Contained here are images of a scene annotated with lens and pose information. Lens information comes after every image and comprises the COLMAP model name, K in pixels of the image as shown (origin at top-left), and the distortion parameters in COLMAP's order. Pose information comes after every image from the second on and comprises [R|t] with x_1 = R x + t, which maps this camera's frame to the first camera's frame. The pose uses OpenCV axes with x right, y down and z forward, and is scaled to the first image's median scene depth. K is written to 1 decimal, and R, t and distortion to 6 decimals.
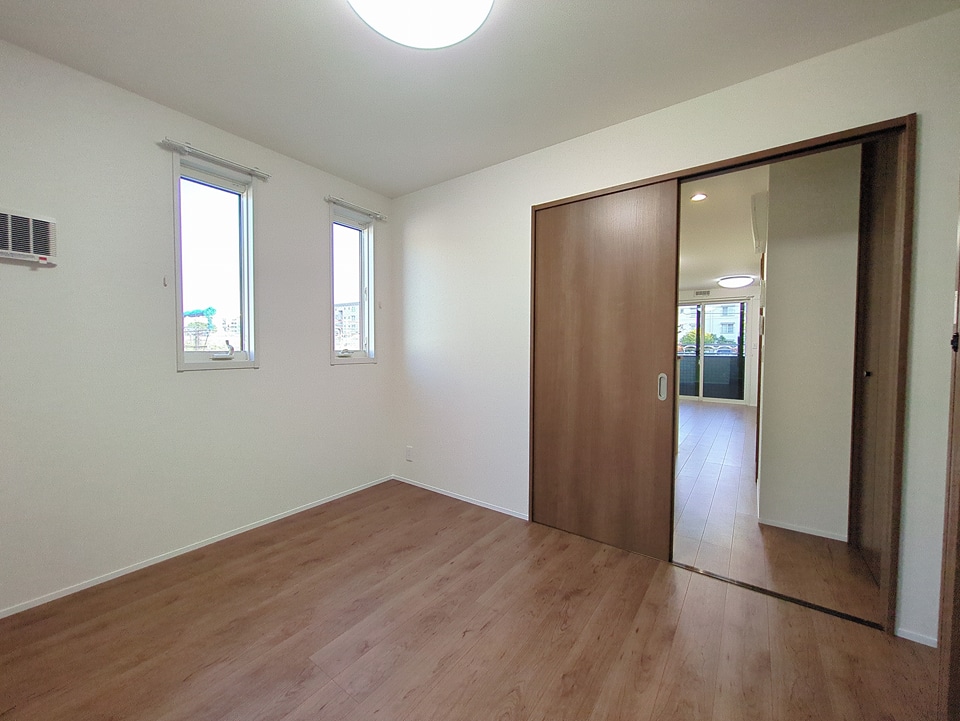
lens RADIAL K [[377.5, 0, 482.1], [0, 377.5, 357.8], [0, 0, 1]] dist [0.012164, 0.000126]
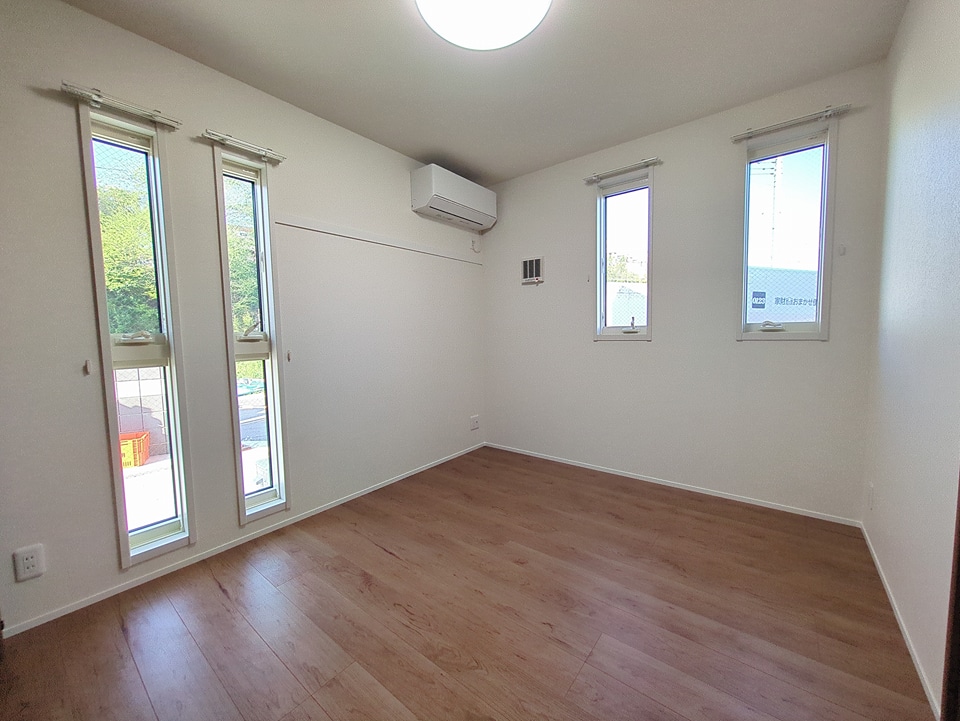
lens RADIAL K [[377.6, 0, 482.0], [0, 377.6, 360.0], [0, 0, 1]] dist [-0.004236, 0.000177]
pose [[-0.037707, 0.067826, -0.996984, 0.612162], [-0.009134, 0.997629, 0.068215, 0.013944], [0.999247, 0.011679, -0.036999, 0.635299]]
